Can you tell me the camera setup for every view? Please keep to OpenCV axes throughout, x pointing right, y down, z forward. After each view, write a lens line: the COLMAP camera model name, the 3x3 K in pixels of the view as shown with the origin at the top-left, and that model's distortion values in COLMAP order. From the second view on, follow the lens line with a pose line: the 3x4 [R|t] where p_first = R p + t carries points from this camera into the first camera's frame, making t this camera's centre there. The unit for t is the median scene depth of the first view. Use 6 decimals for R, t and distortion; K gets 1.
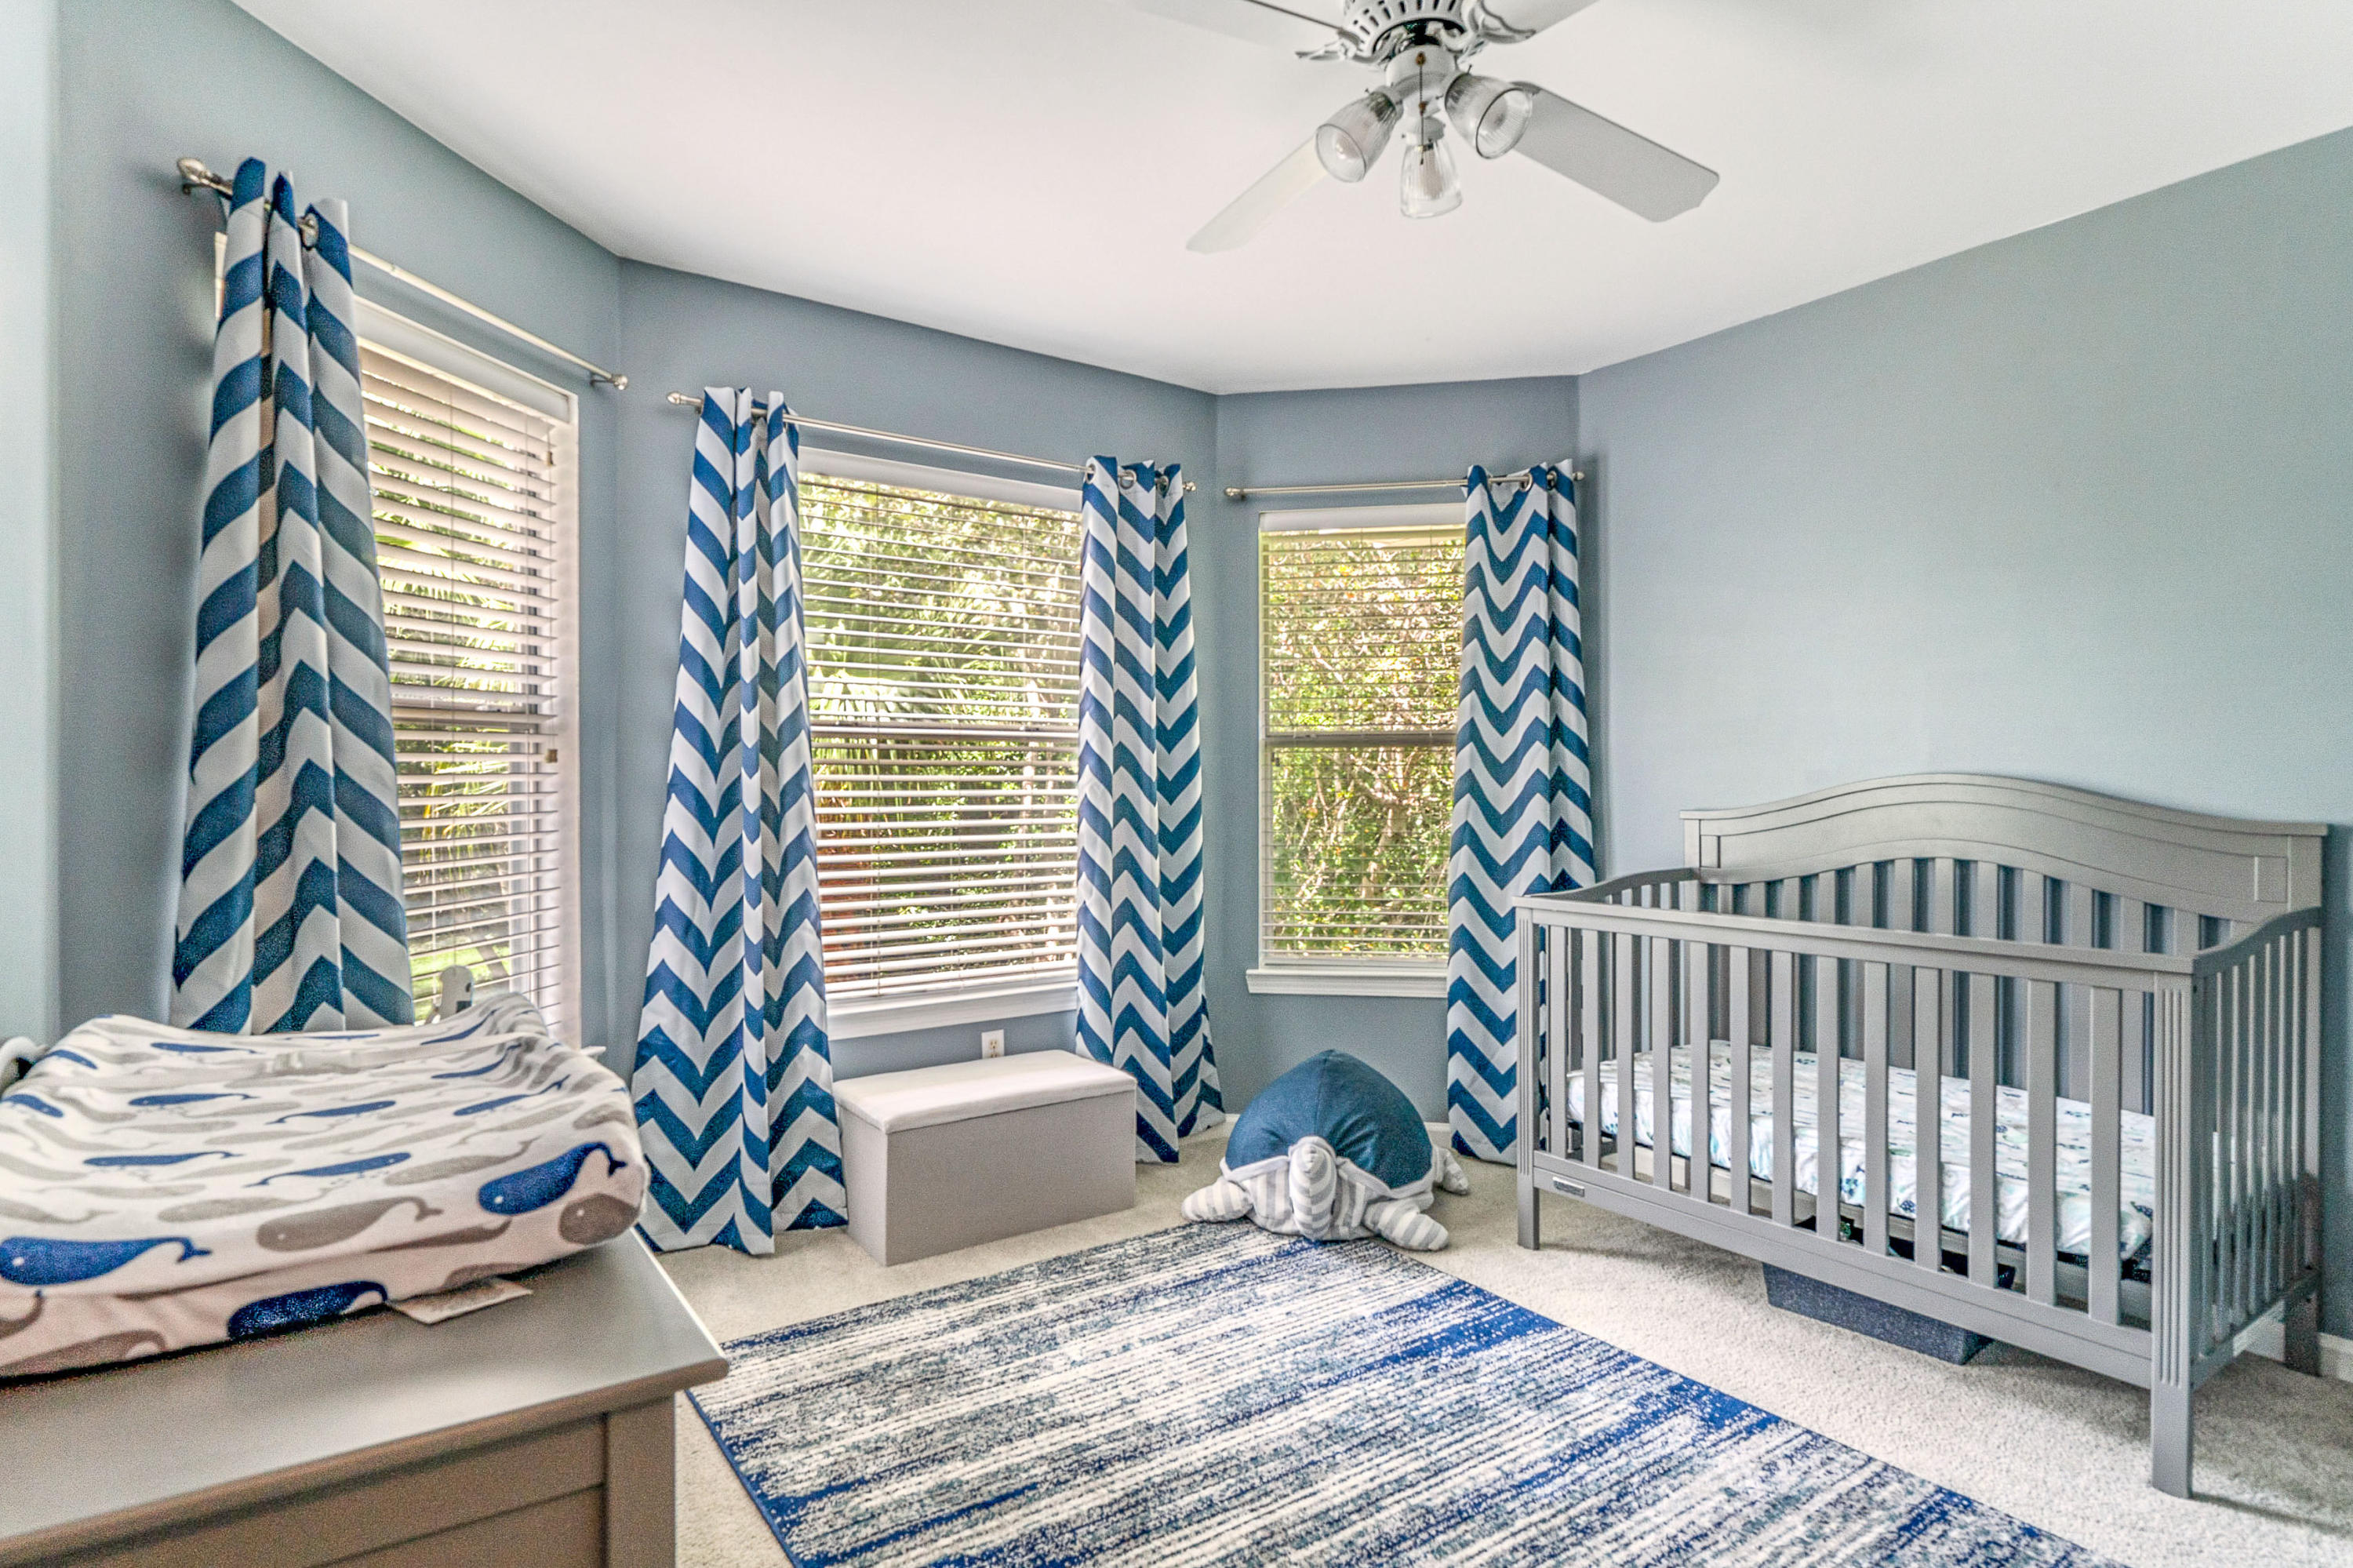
lens RADIAL K [[1228.6, 0, 1176.5], [0, 1228.6, 784.0], [0, 0, 1]] dist [-0.001346, -0.000444]
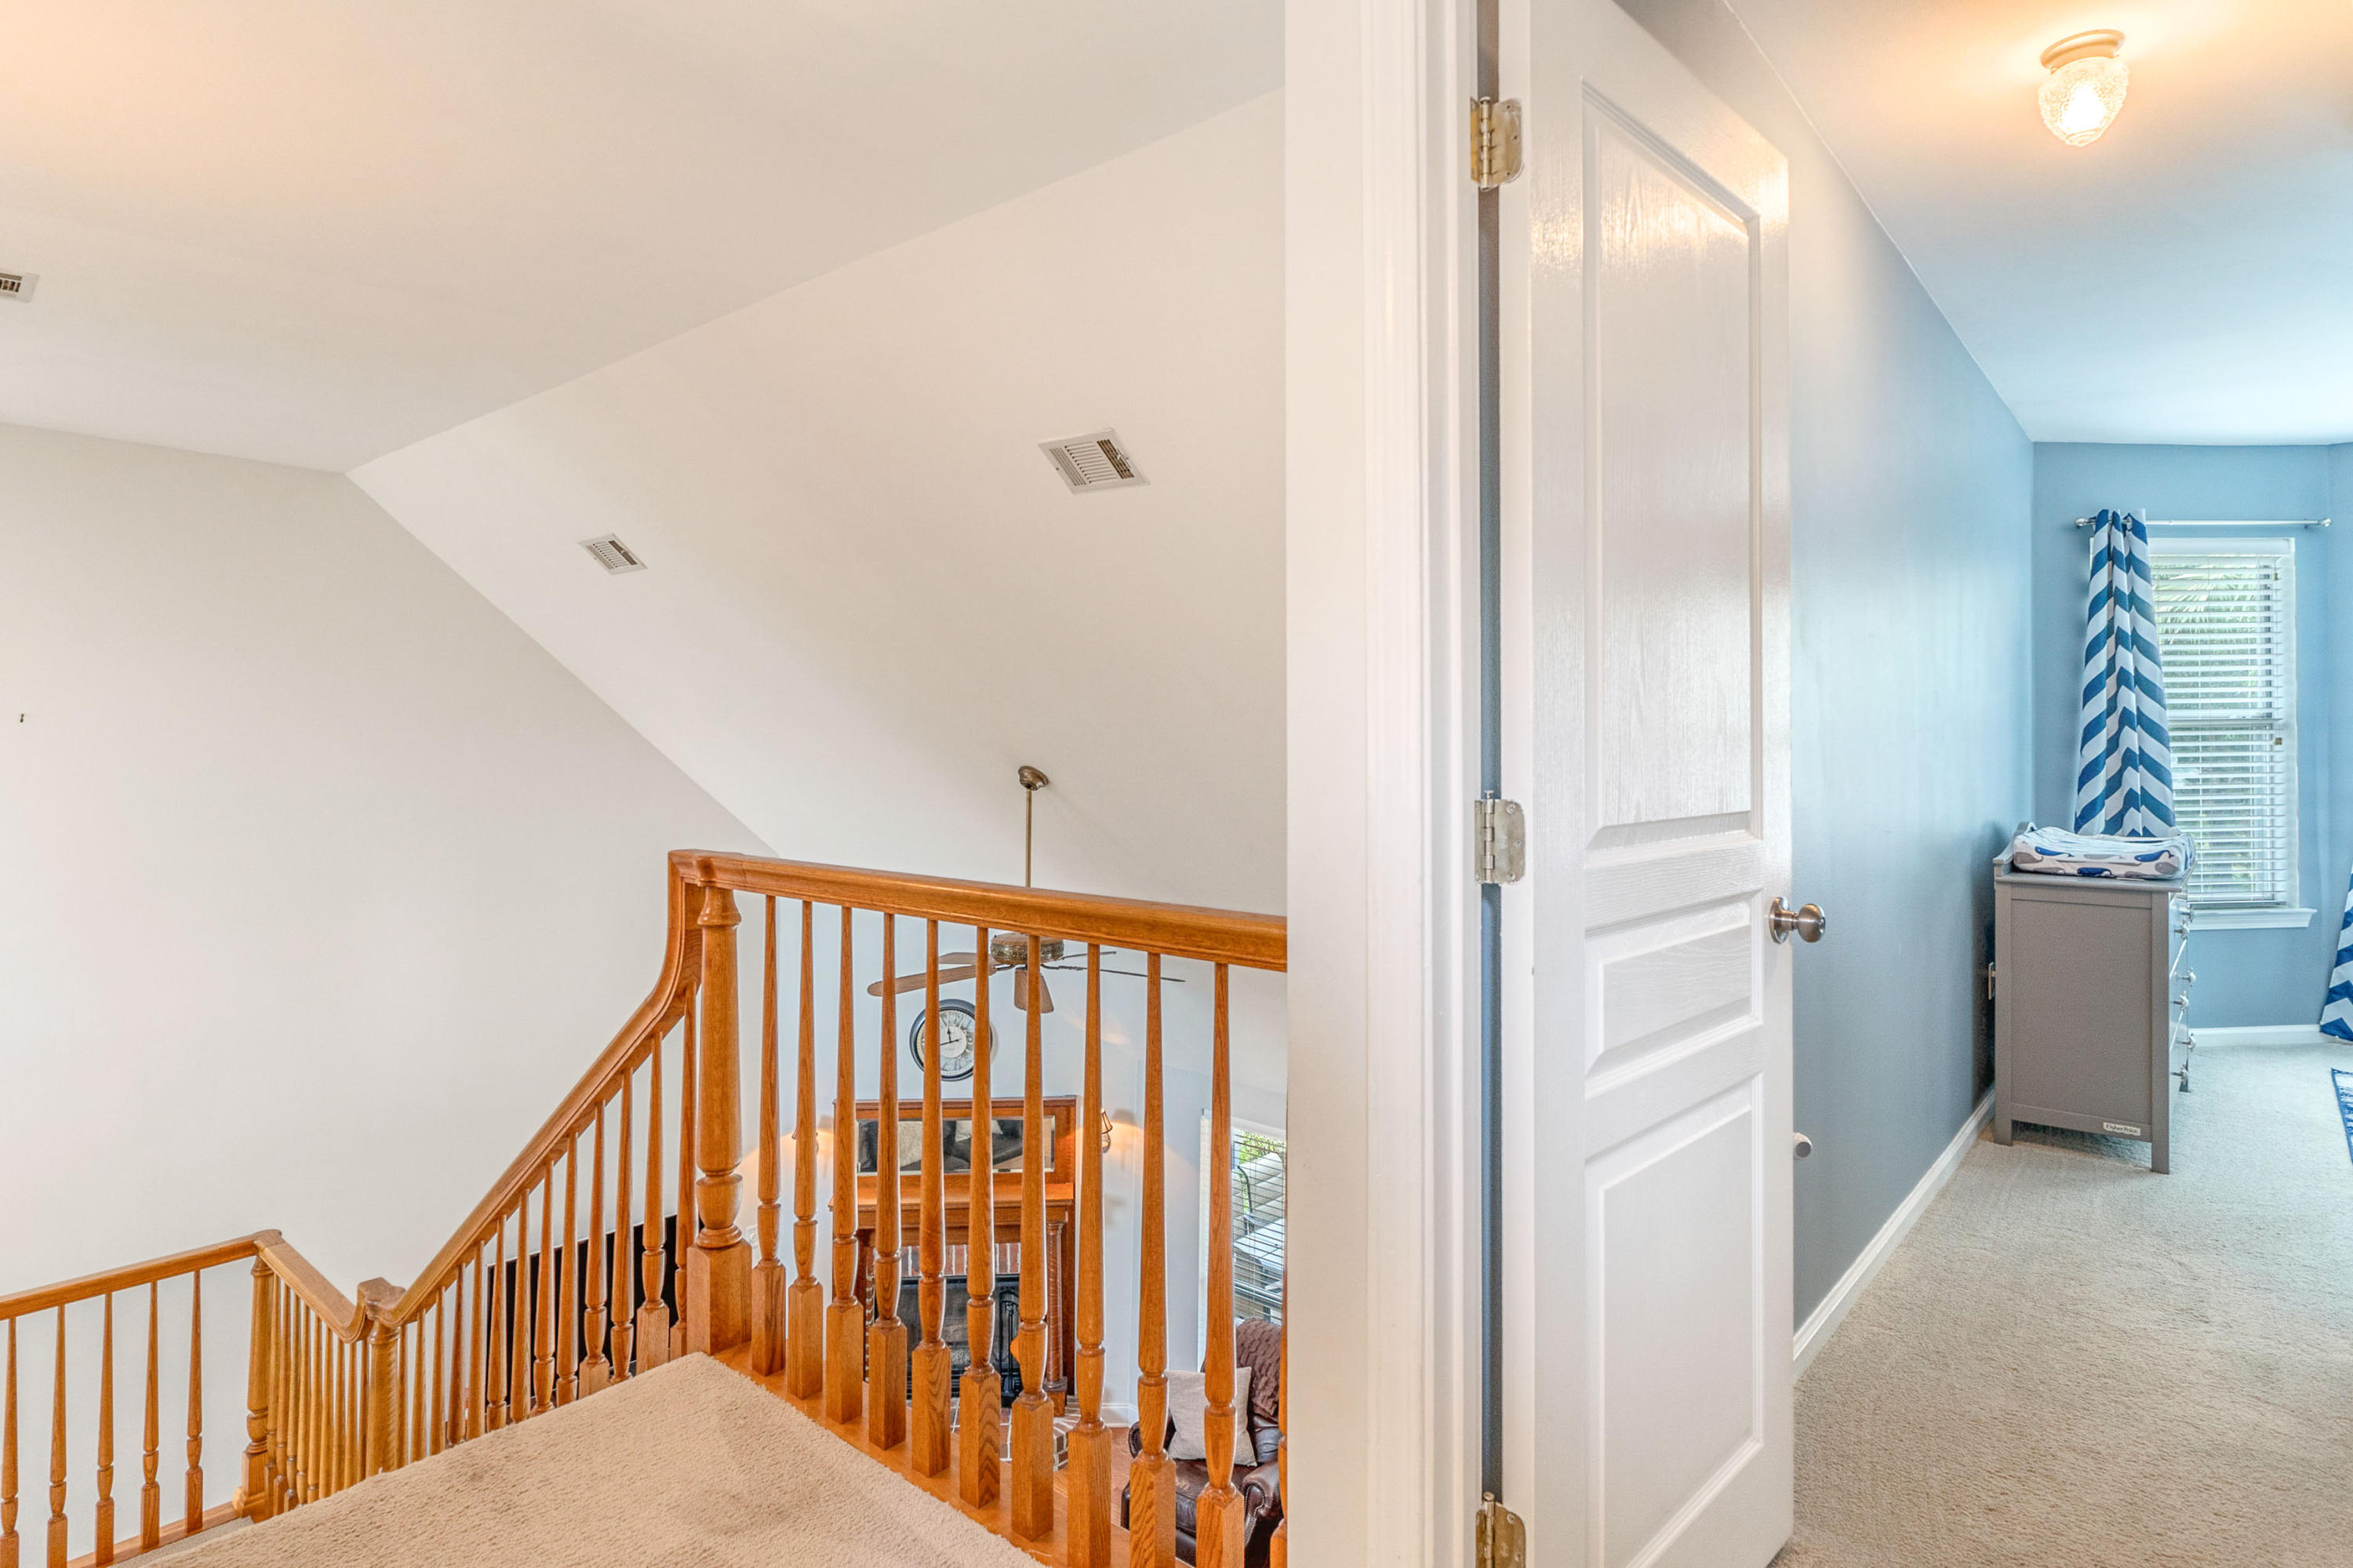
lens RADIAL K [[1249.3, 0, 1169.3], [0, 1249.3, 762.8], [0, 0, 1]] dist [-0.002404, -0.000727]
pose [[0.234686, 0.000123, -0.972071, 1.234538], [0.001294, 0.999999, 0.000439, 0.007536], [0.972070, -0.001360, 0.234686, -1.408560]]
